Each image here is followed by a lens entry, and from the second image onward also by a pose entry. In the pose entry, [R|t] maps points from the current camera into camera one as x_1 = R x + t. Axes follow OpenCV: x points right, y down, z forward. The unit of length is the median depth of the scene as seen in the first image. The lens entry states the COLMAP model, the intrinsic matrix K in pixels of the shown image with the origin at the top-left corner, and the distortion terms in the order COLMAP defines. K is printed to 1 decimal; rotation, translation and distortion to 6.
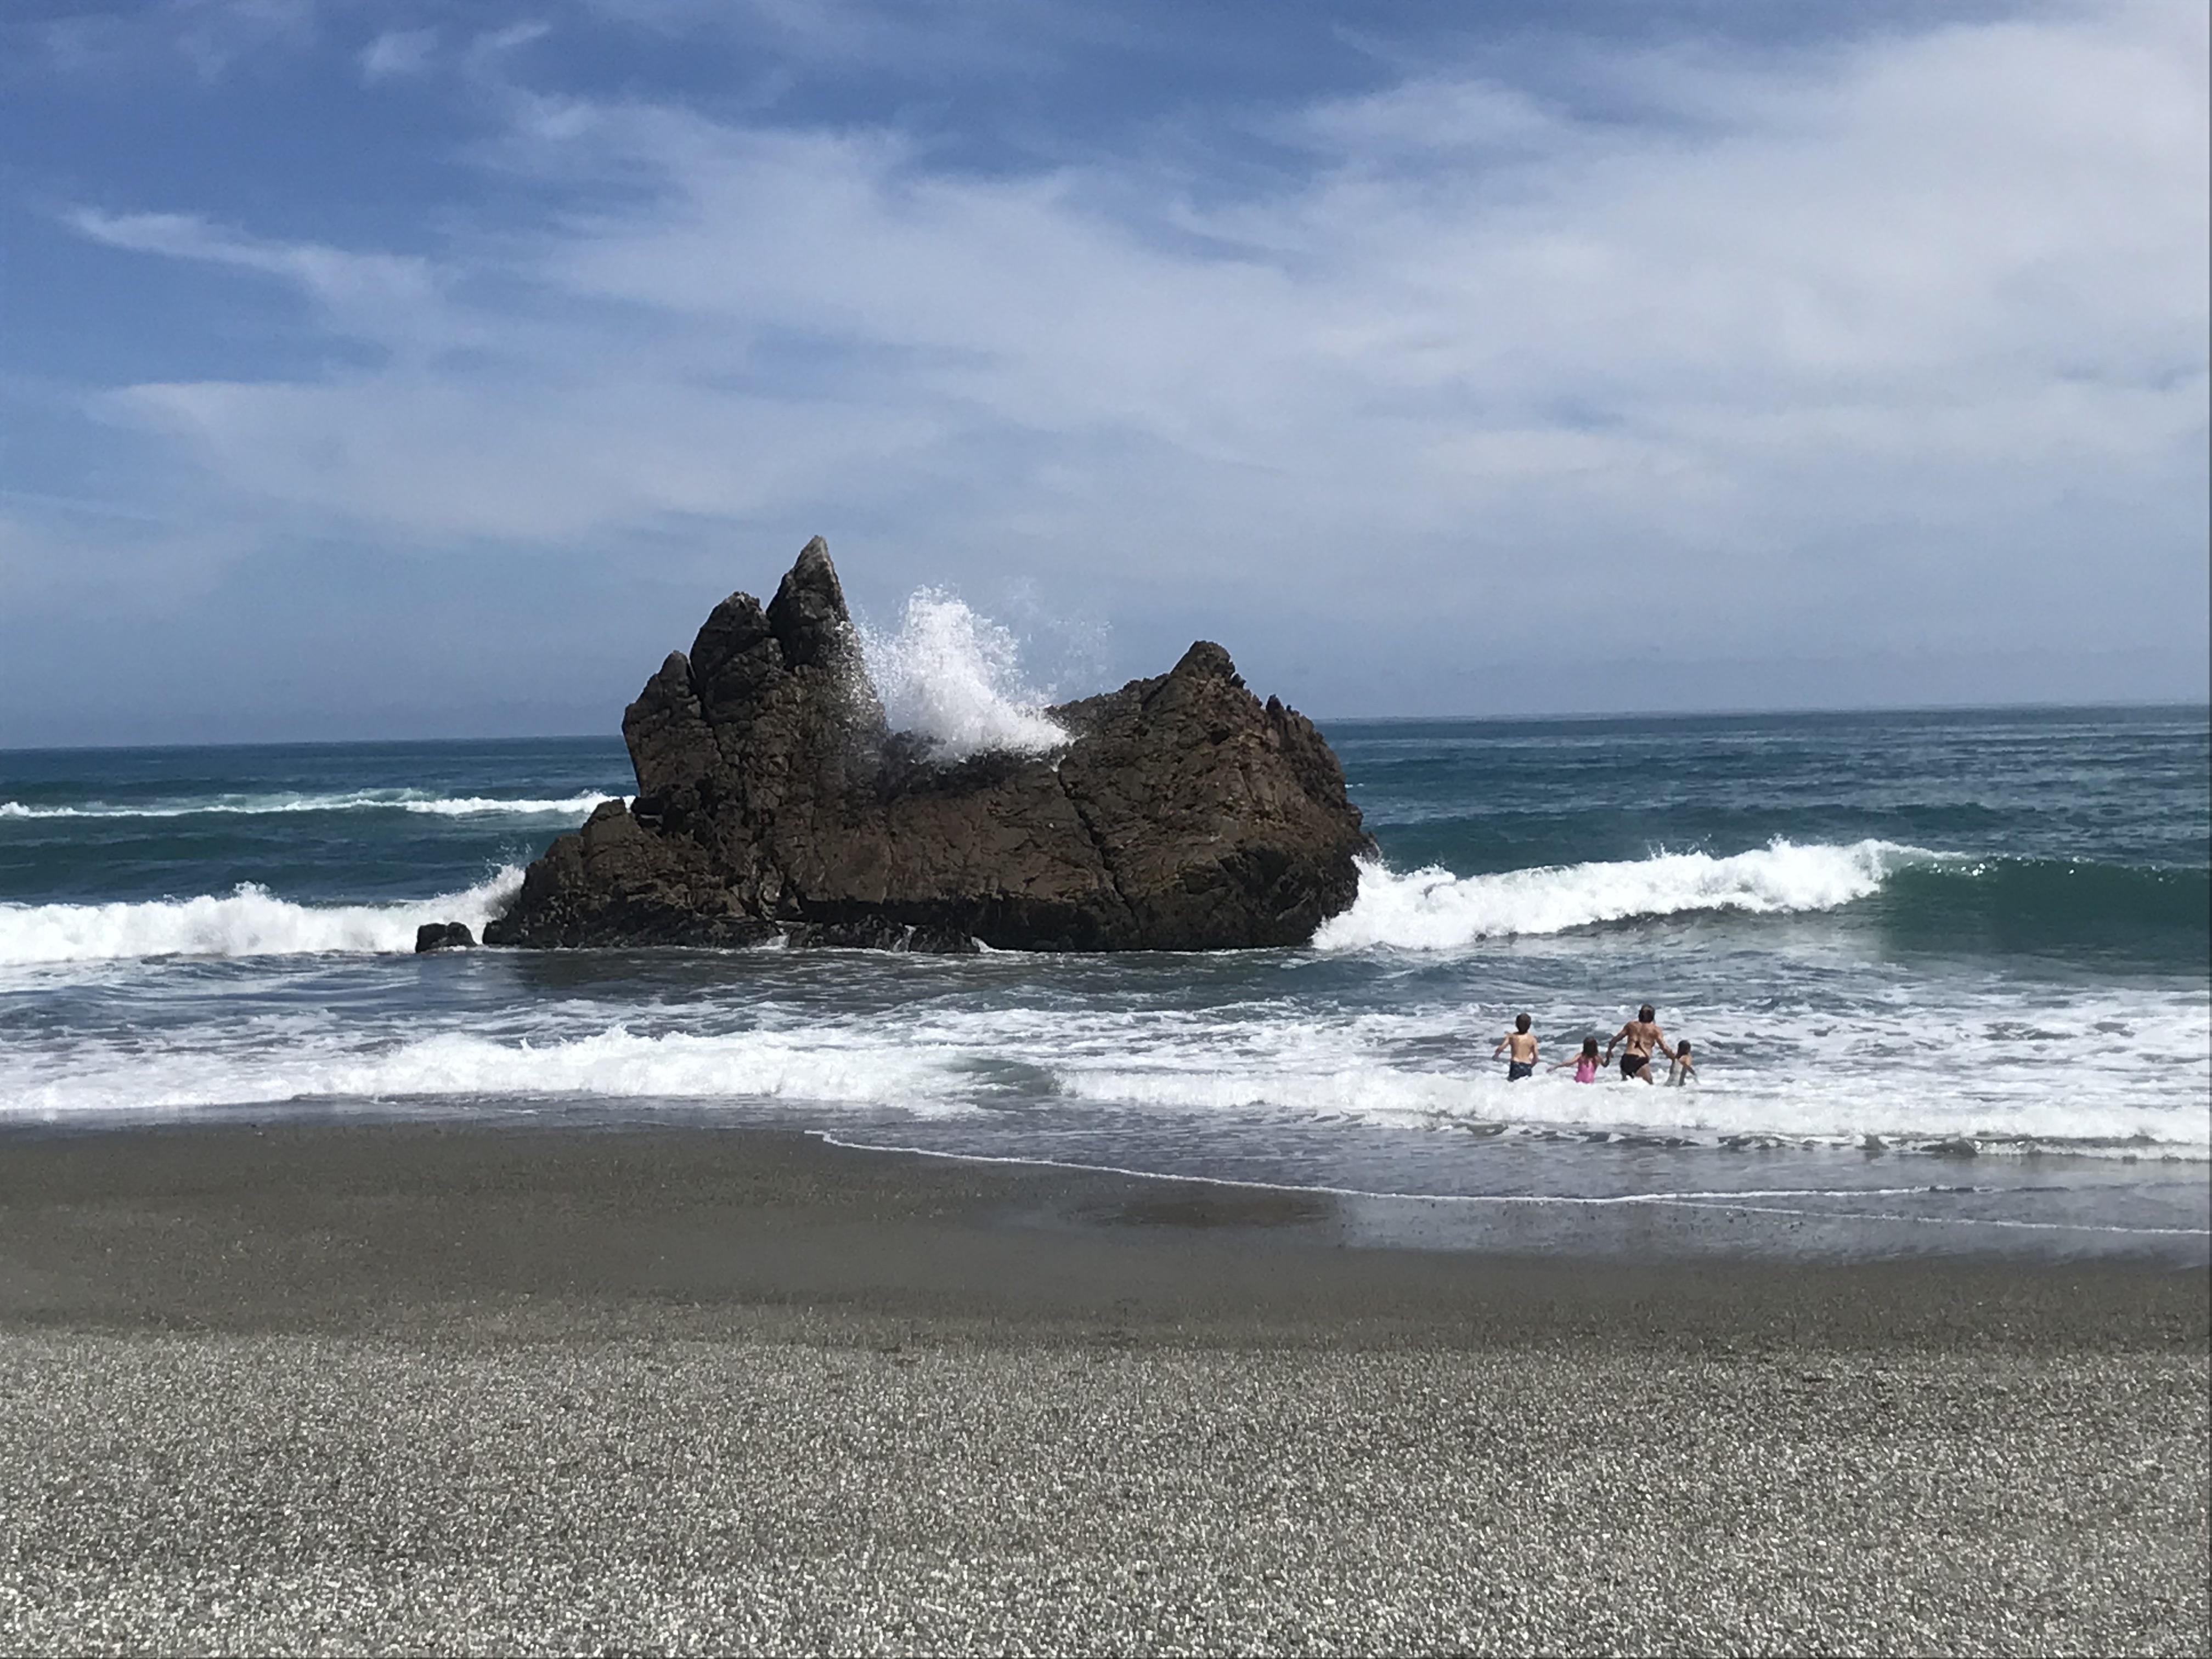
lens RADIAL K [[3812.5, 0, 1106.6], [0, 3812.5, 827.5], [0, 0, 1]] dist [0.017305, 0.000000]
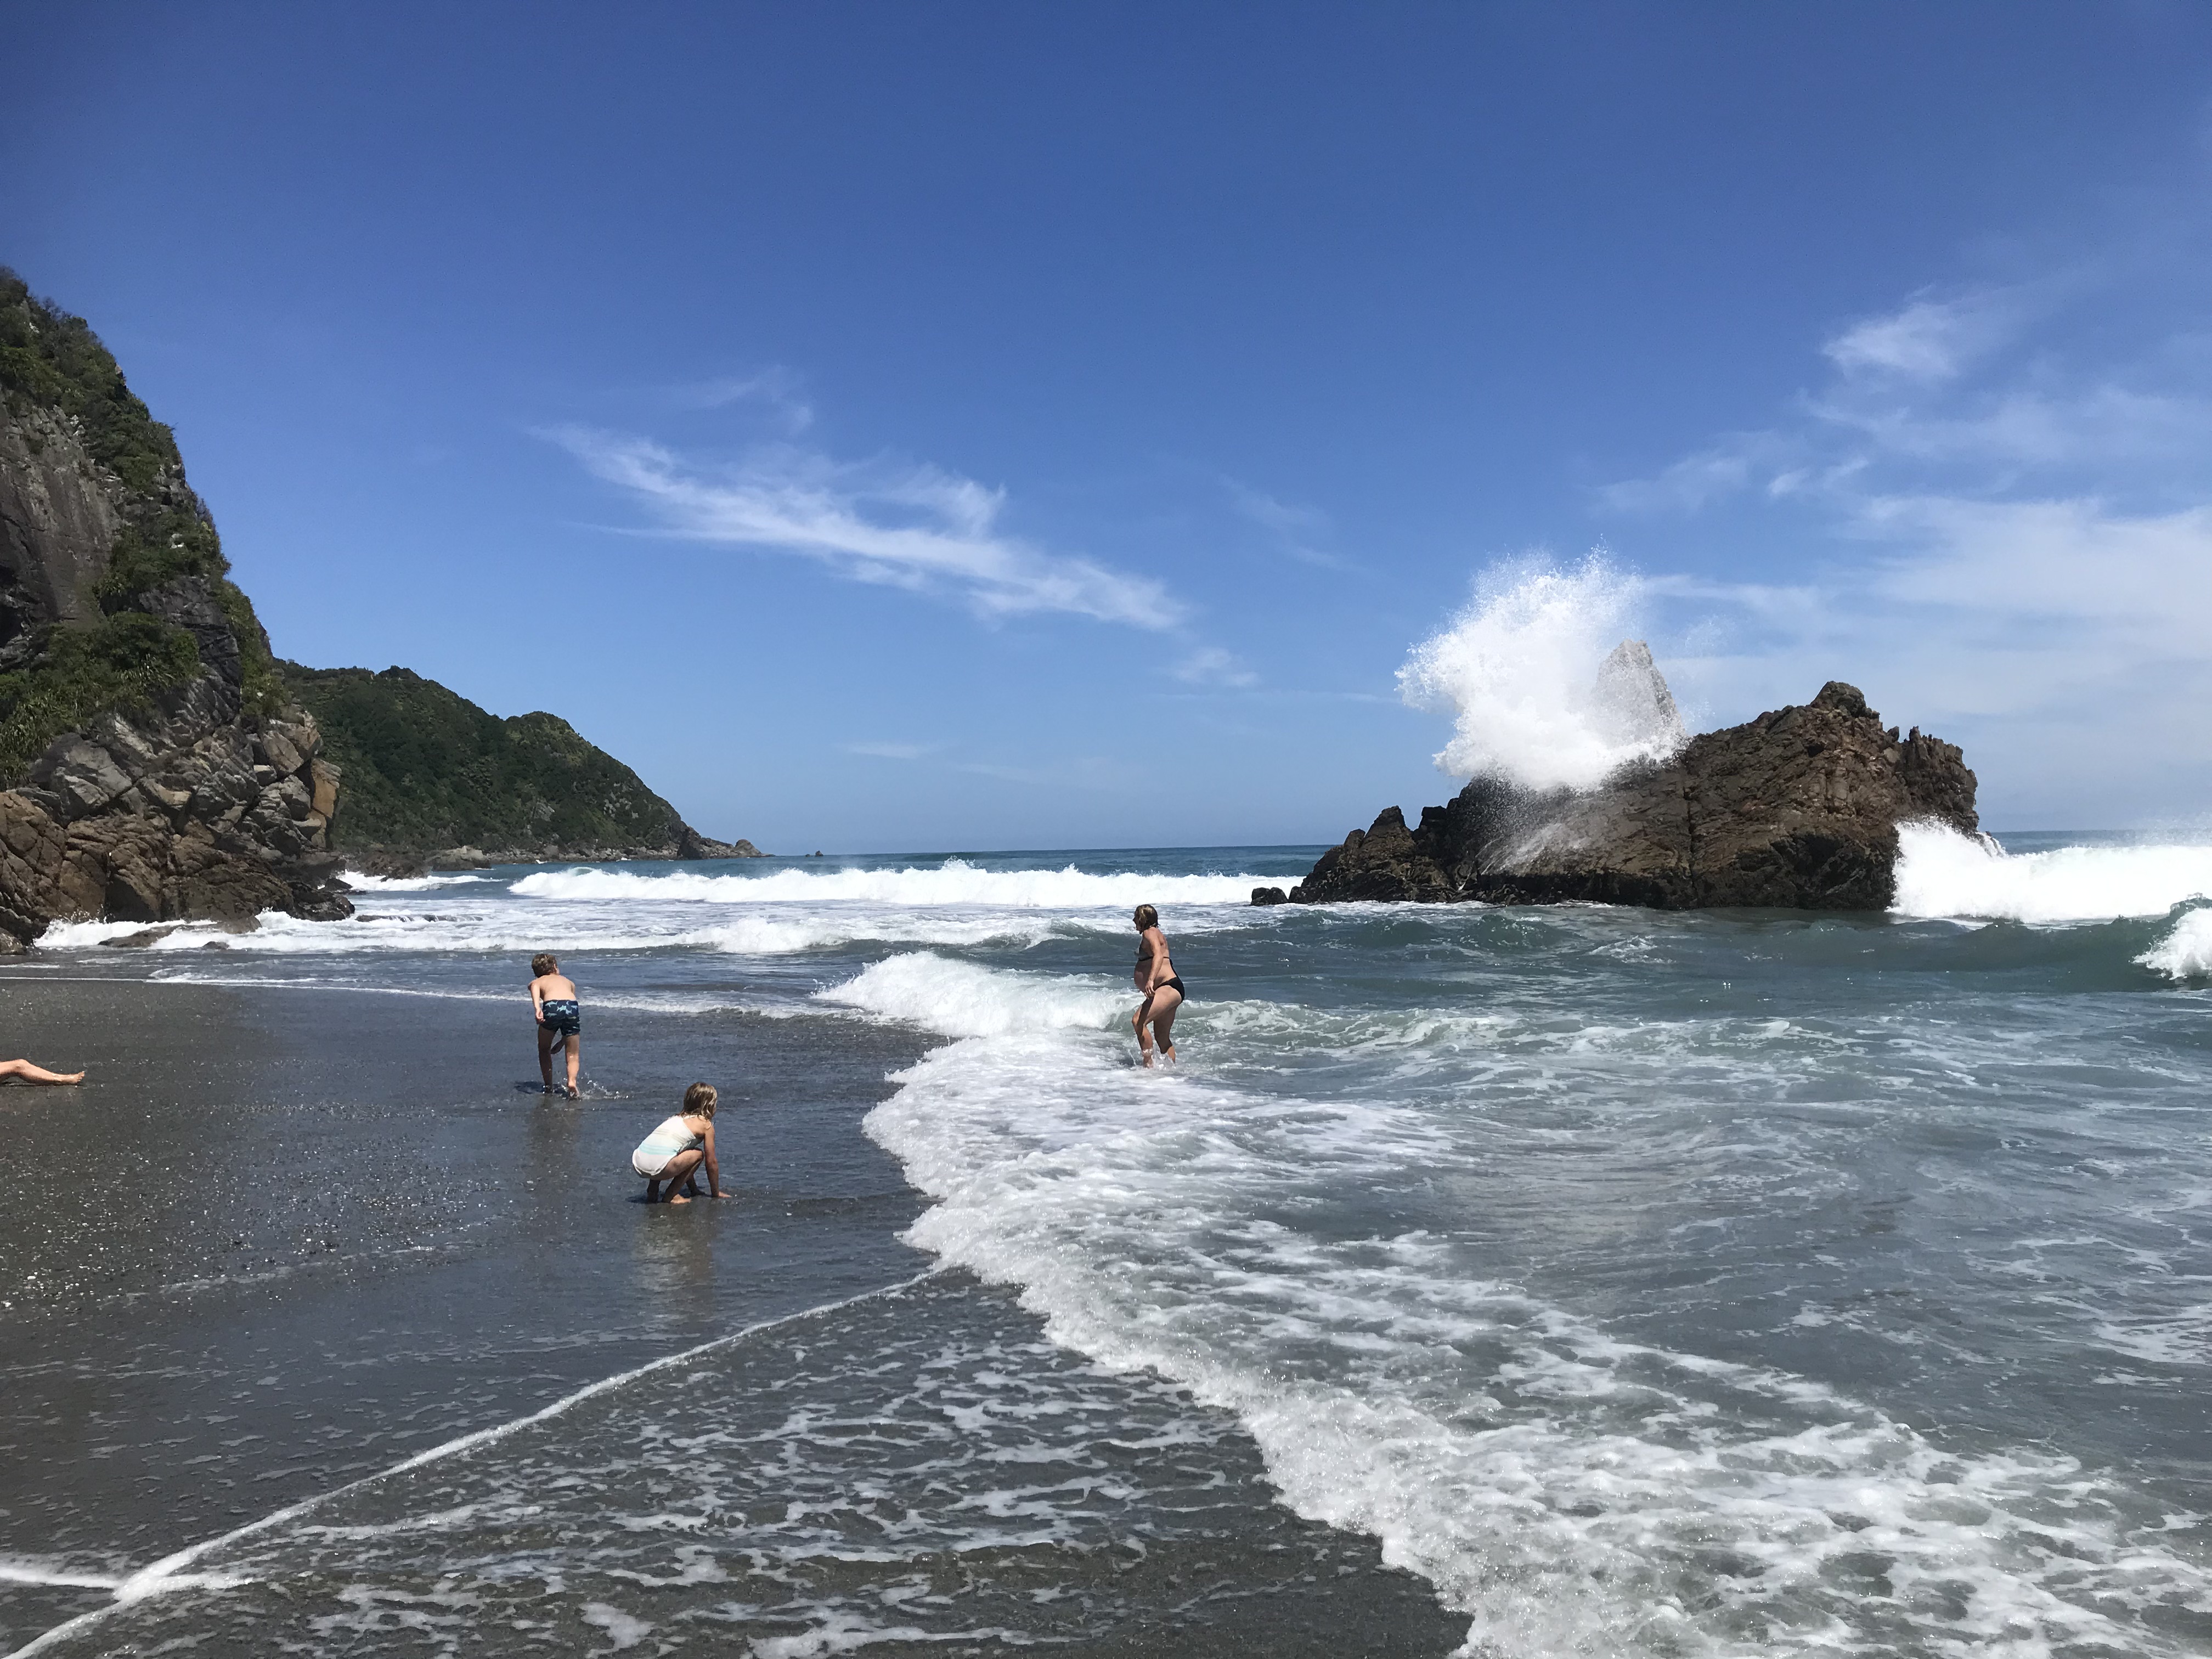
lens RADIAL K [[1783.9, 0, 1103.7], [0, 1783.9, 832.5], [0, 0, 1]] dist [0.063411, 0.007843]
pose [[0.852056, 0.000505, -0.523451, 0.144966], [-0.011155, 0.999790, -0.017193, 0.016768], [0.523332, 0.020488, 0.851883, 0.379436]]
